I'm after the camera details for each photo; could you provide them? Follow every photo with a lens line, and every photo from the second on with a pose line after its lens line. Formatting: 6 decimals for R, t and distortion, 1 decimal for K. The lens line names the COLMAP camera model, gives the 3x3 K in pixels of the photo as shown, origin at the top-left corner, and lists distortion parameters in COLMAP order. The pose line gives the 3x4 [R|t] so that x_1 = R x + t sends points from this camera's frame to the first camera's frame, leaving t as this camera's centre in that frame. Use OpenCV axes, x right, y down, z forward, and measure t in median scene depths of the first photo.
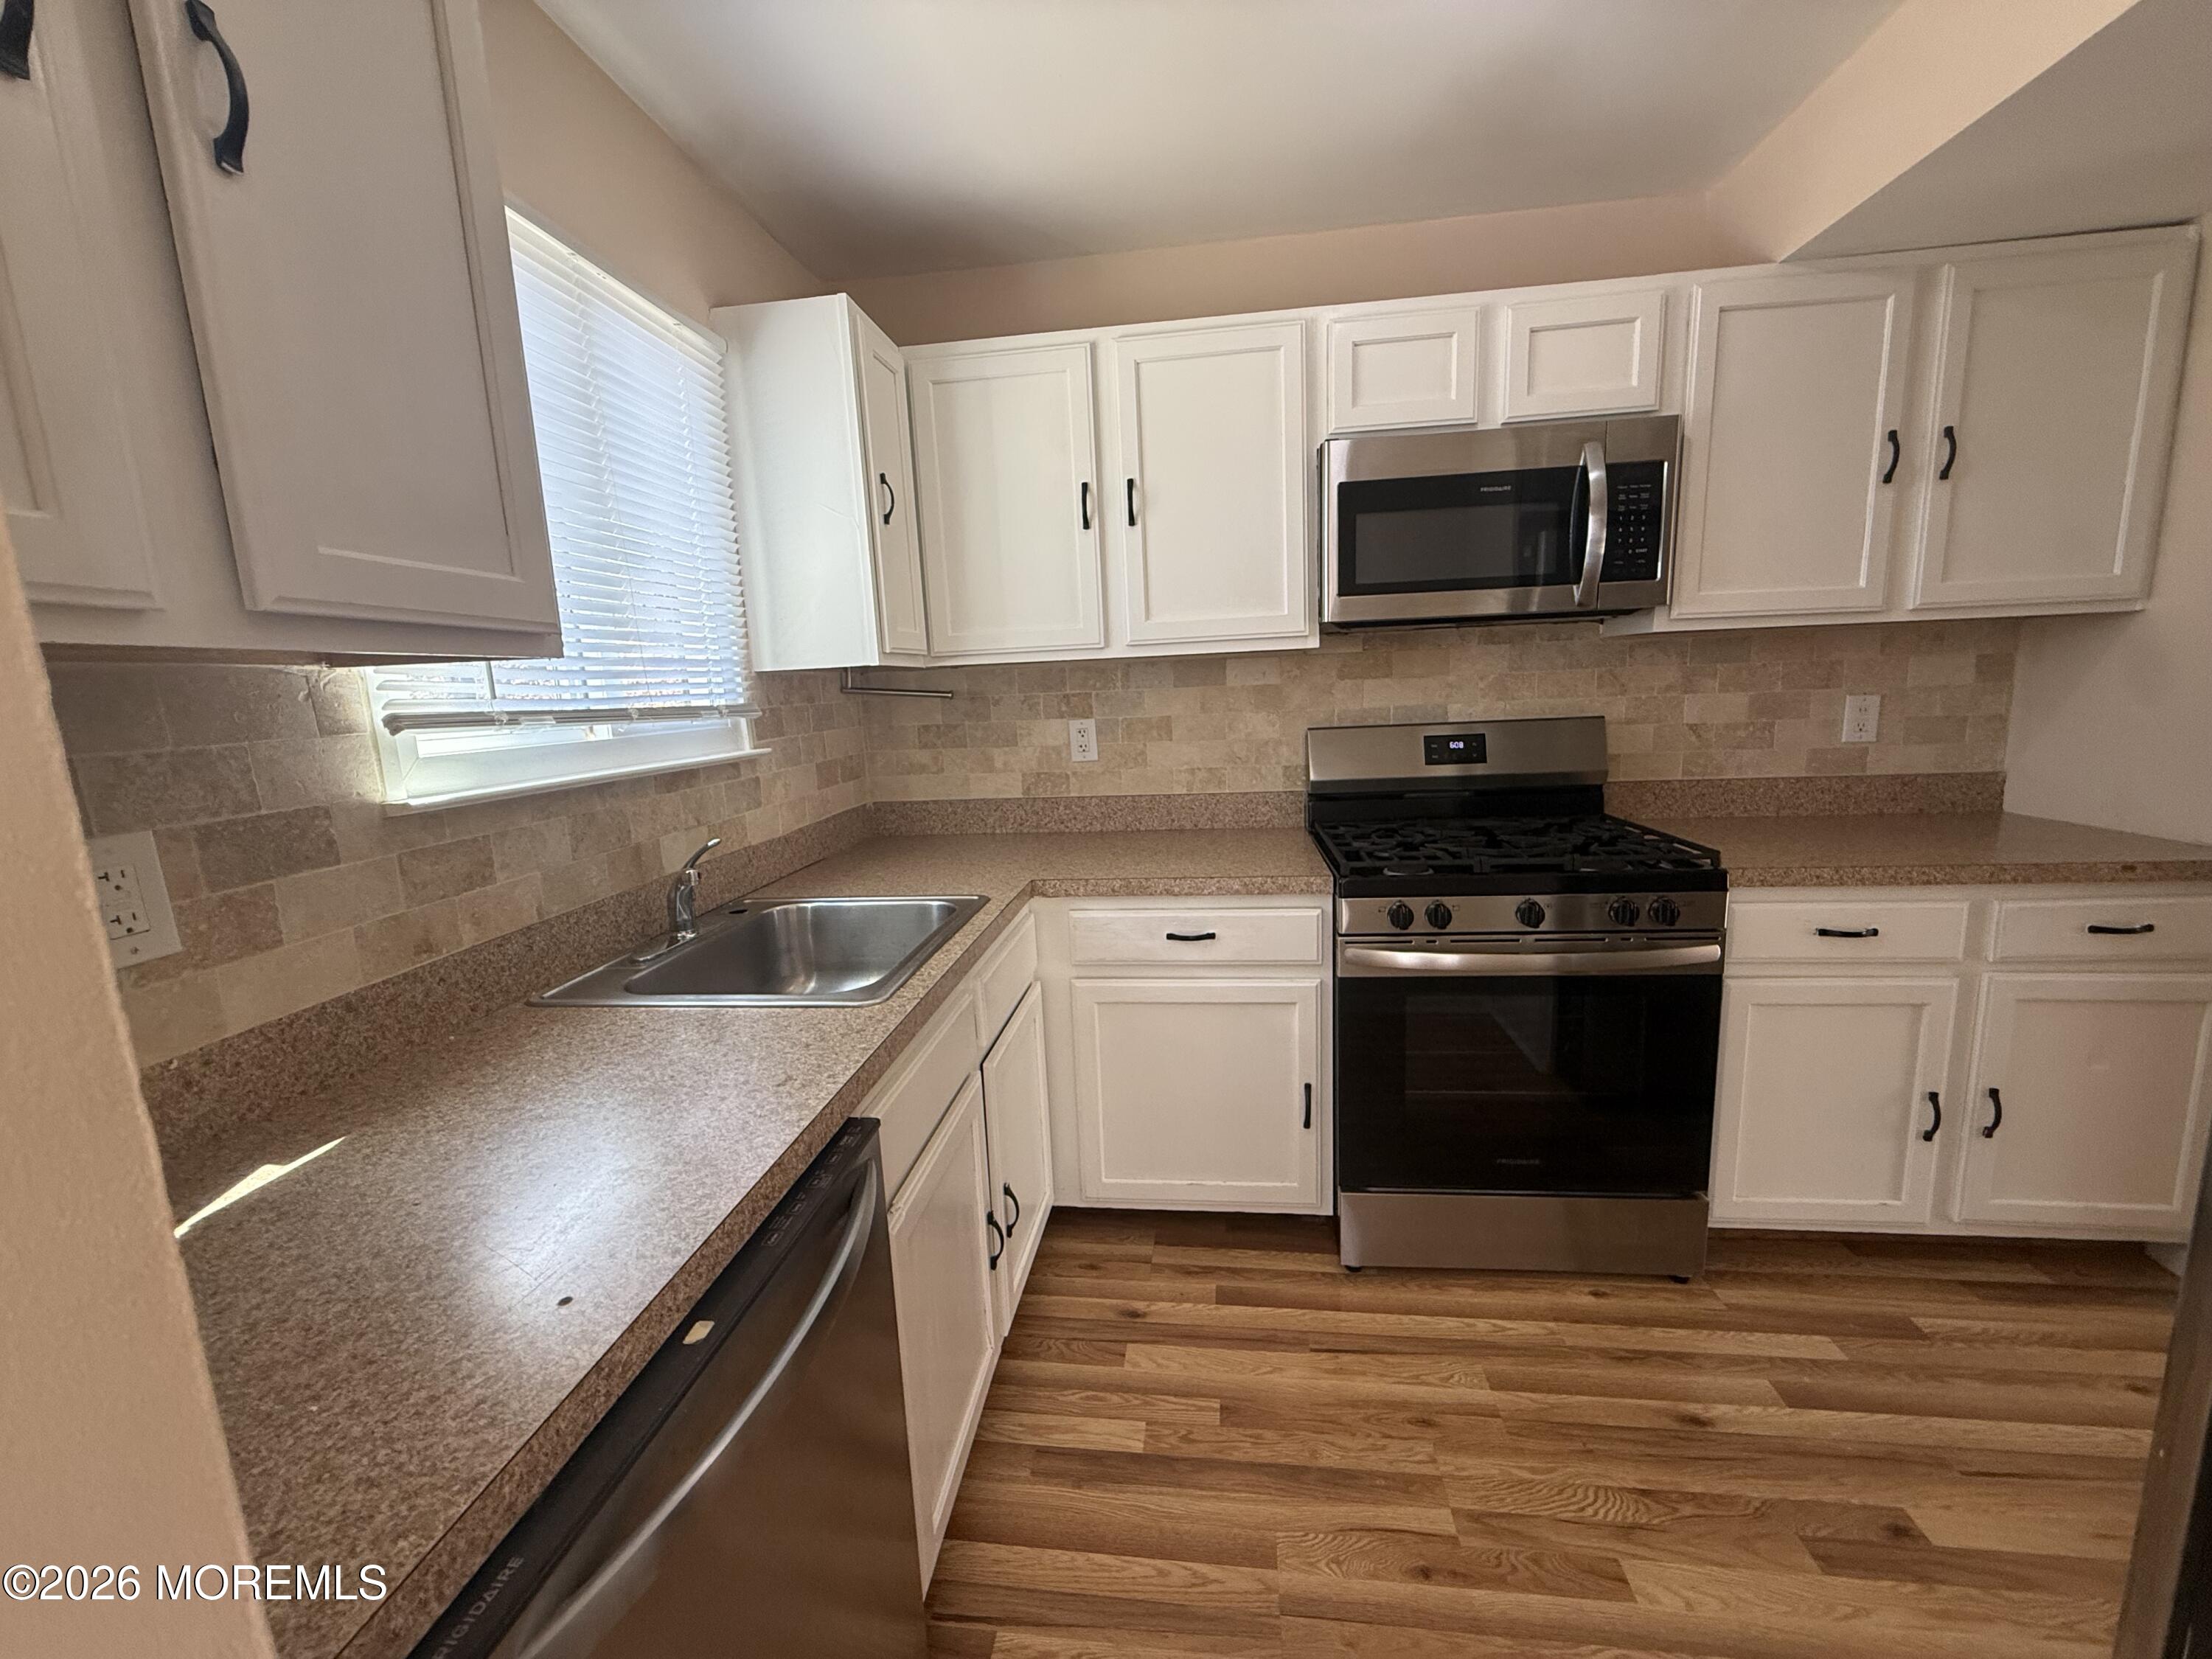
lens RADIAL K [[883.3, 0, 1098.3], [0, 883.3, 836.4], [0, 0, 1]] dist [-0.001137, -0.000750]
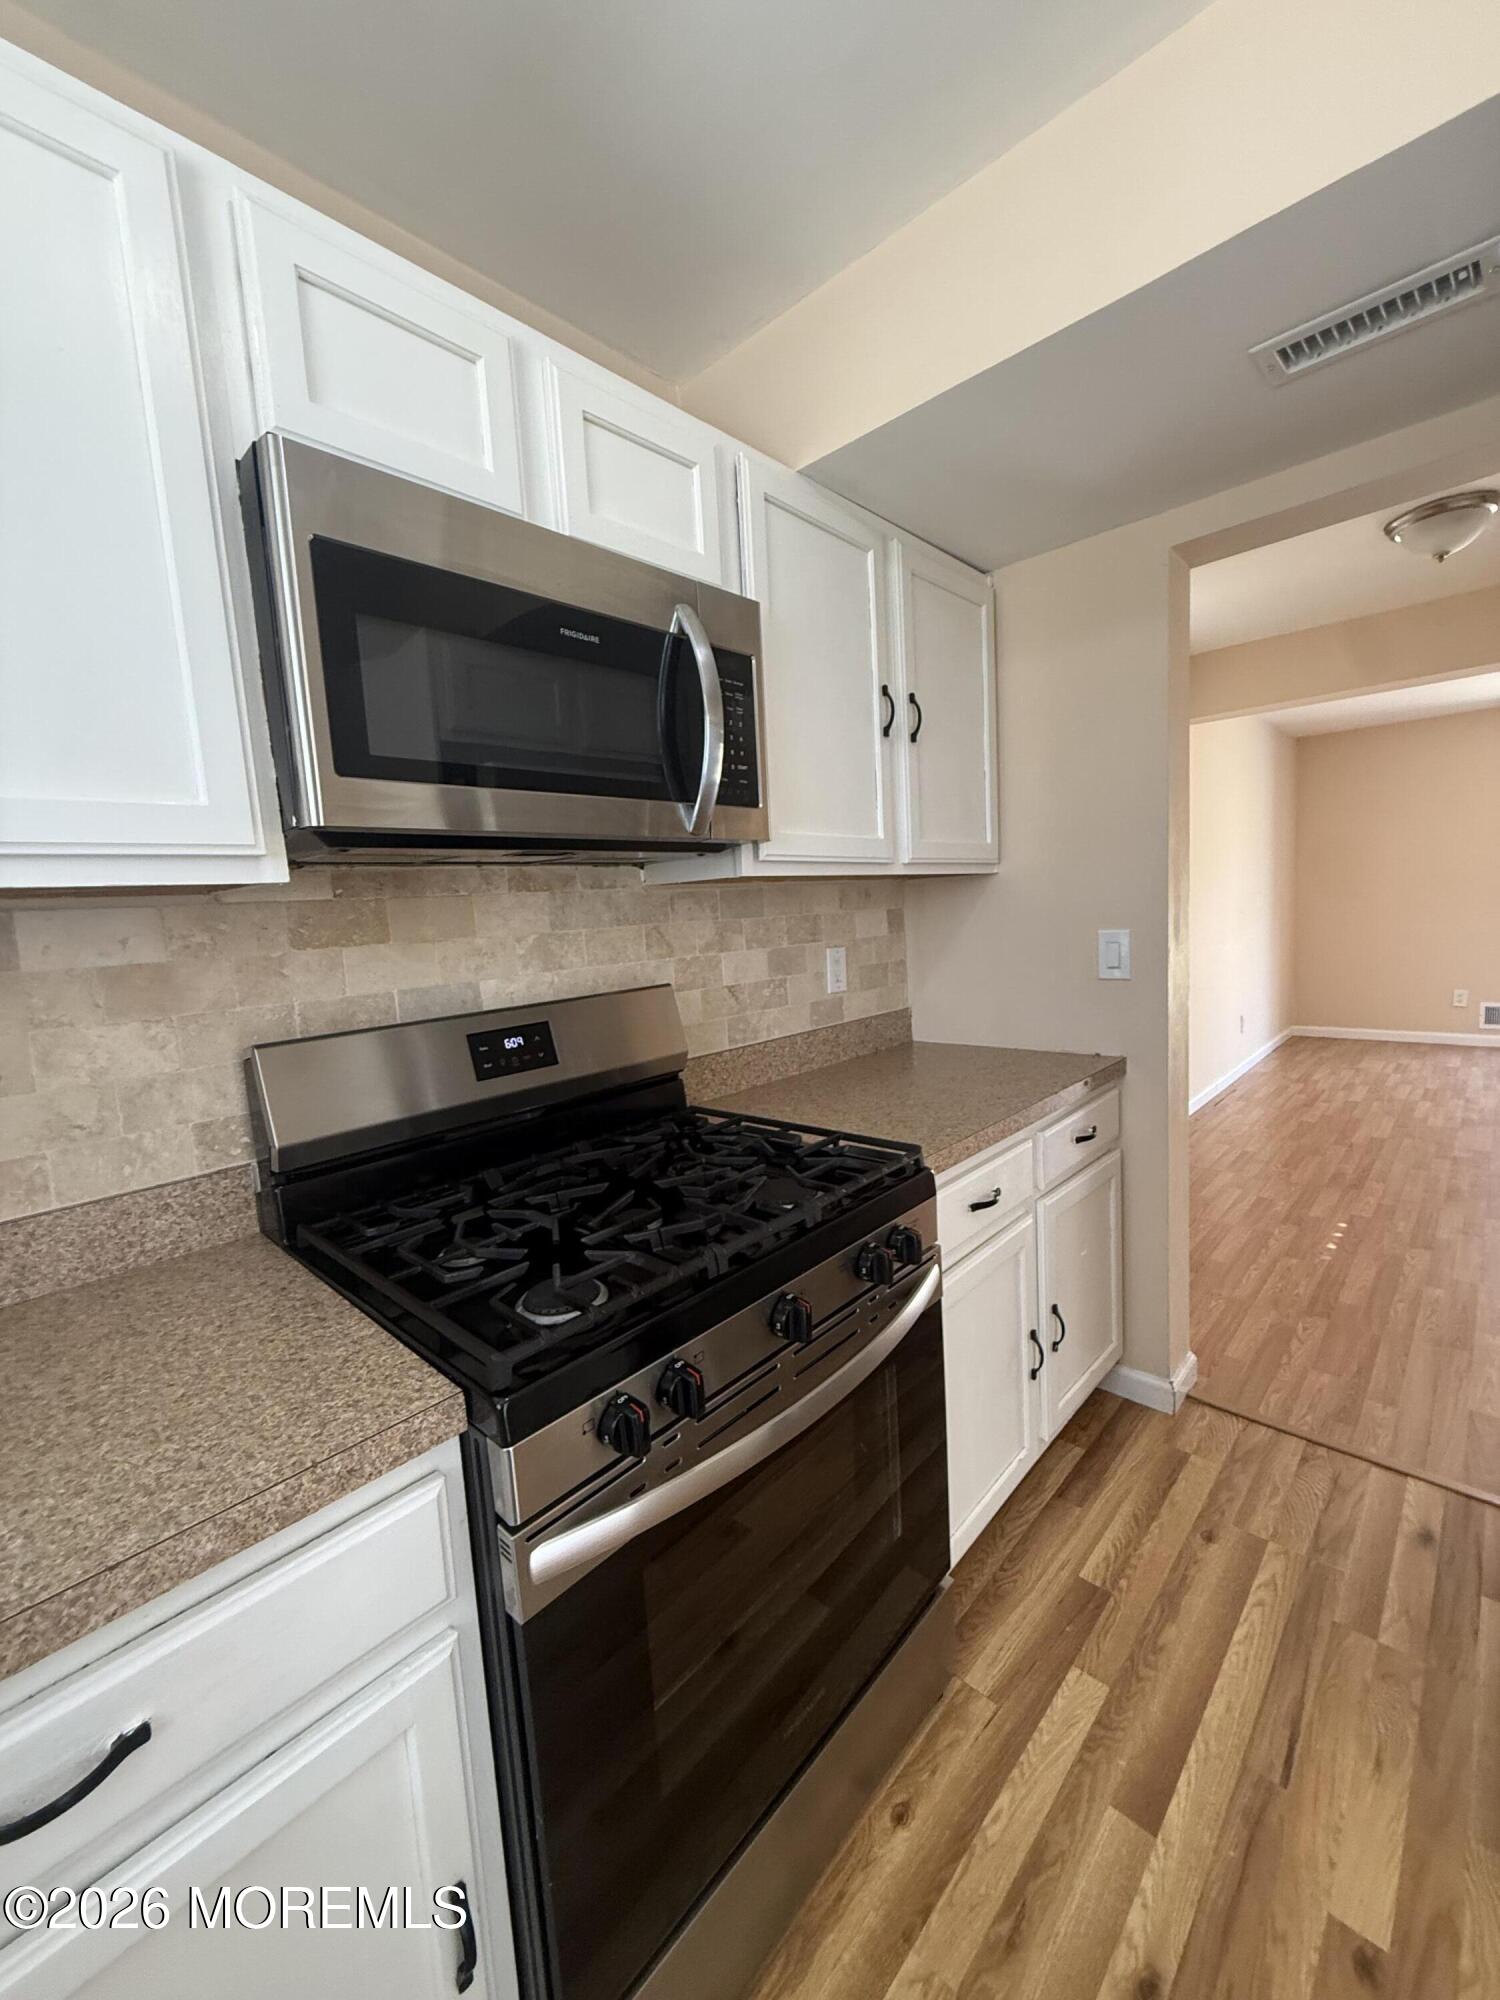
lens RADIAL K [[798.6, 0, 744.5], [0, 798.6, 999.1], [0, 0, 1]] dist [-0.001137, -0.000750]
pose [[0.588238, -0.081814, 0.804539, 0.044789], [0.171169, 0.984925, -0.024993, -0.104749], [-0.790365, 0.152414, 0.593374, 0.590349]]
